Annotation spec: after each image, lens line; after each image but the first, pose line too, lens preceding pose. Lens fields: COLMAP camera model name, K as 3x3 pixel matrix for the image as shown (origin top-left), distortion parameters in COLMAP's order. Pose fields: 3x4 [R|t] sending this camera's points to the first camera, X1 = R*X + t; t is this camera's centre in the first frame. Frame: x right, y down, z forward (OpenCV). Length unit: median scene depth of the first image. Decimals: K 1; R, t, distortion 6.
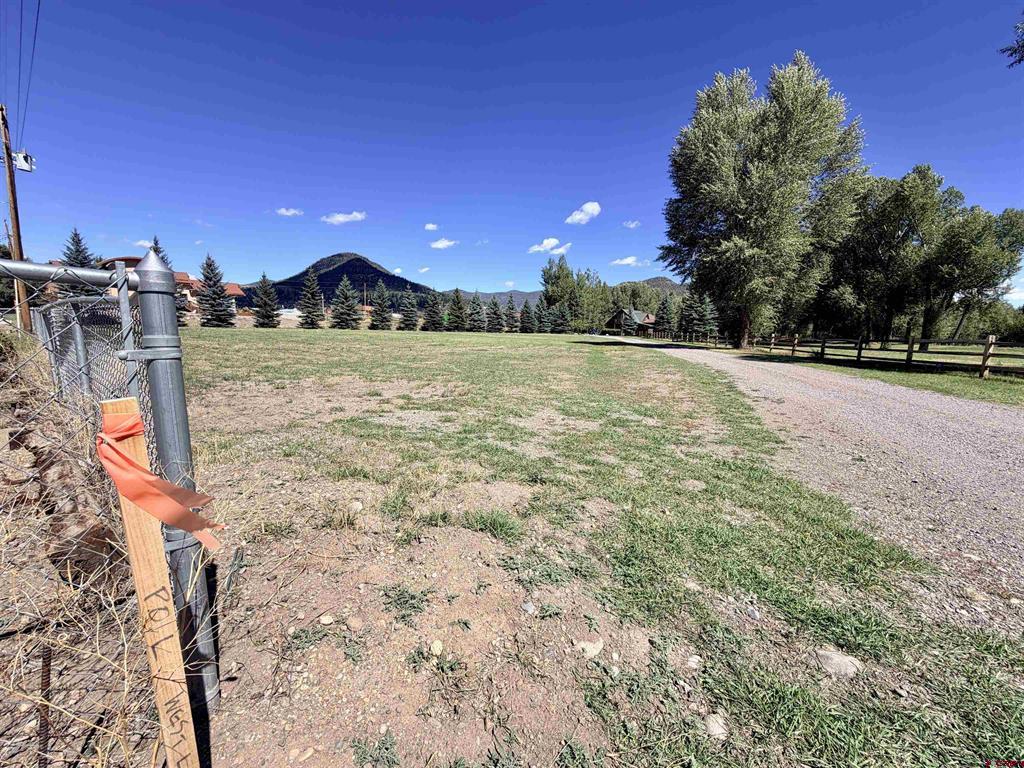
lens RADIAL K [[409.0, 0, 511.4], [0, 409.0, 388.1], [0, 0, 1]] dist [0.001848, -0.000201]
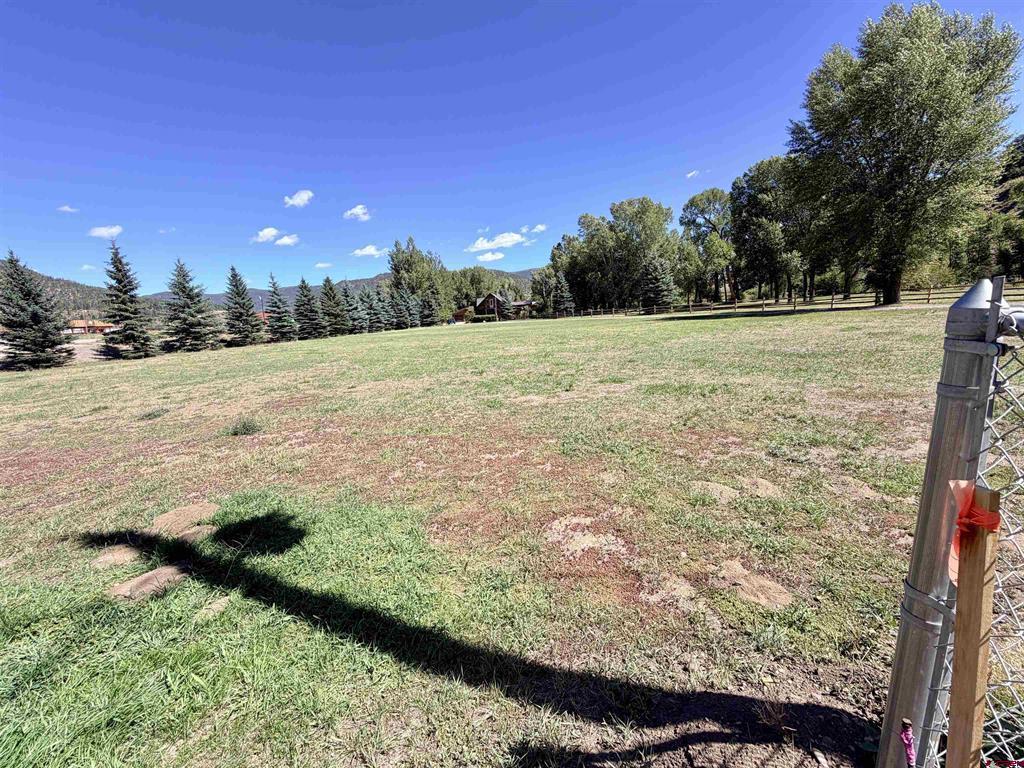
lens RADIAL K [[409.0, 0, 512.8], [0, 409.0, 384.2], [0, 0, 1]] dist [0.001848, -0.000201]
pose [[0.828877, -0.183804, 0.528374, -0.493929], [0.178174, 0.982037, 0.062112, -0.075154], [-0.530299, 0.042659, 0.846737, 0.376809]]
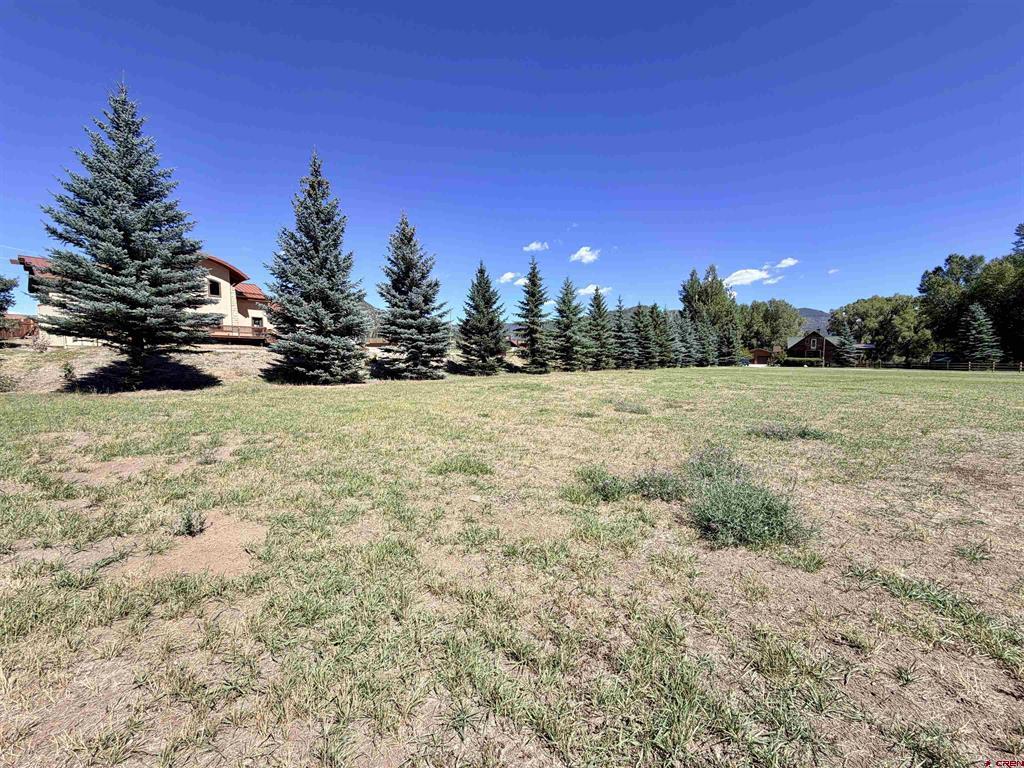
lens RADIAL K [[409.0, 0, 507.6], [0, 409.0, 384.7], [0, 0, 1]] dist [0.001848, -0.000201]
pose [[0.997240, -0.030014, 0.067911, -0.744971], [0.035446, 0.996144, -0.080250, -0.118999], [-0.065241, 0.082436, 0.994459, 0.642952]]
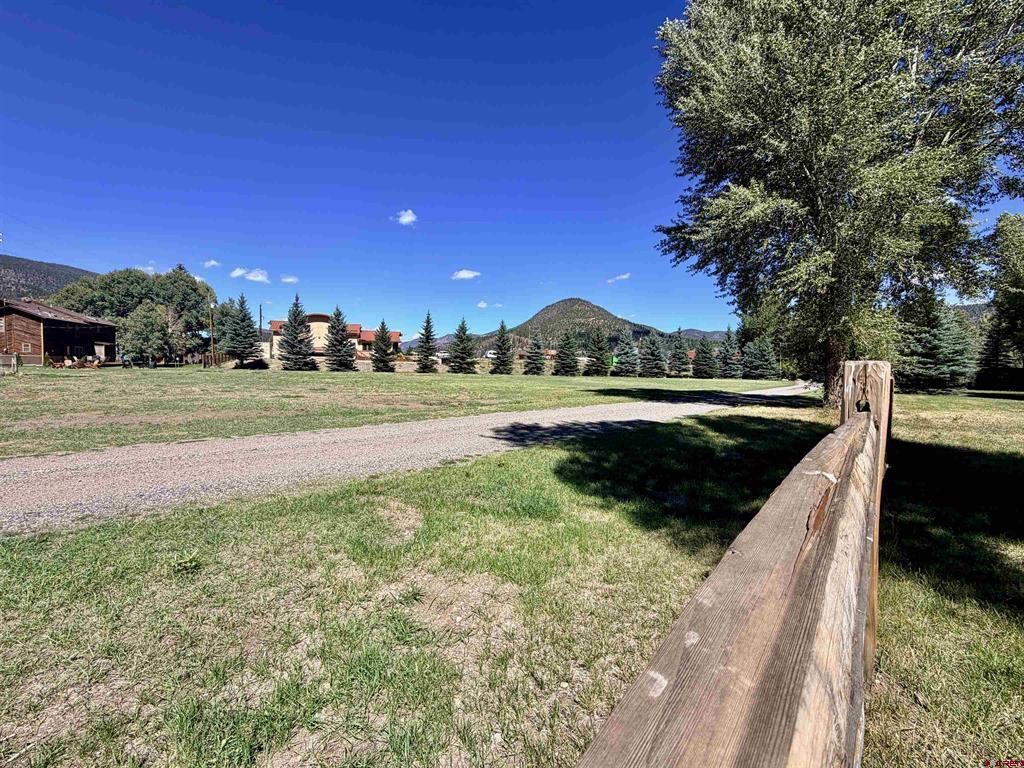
lens RADIAL K [[455.2, 0, 512.2], [0, 455.2, 385.5], [0, 0, 1]] dist [-0.033338, -0.000581]
pose [[0.865728, 0.010655, -0.500401, 0.319056], [-0.070909, 0.992300, -0.101549, -0.023965], [0.495466, 0.123397, 0.859817, 0.222487]]
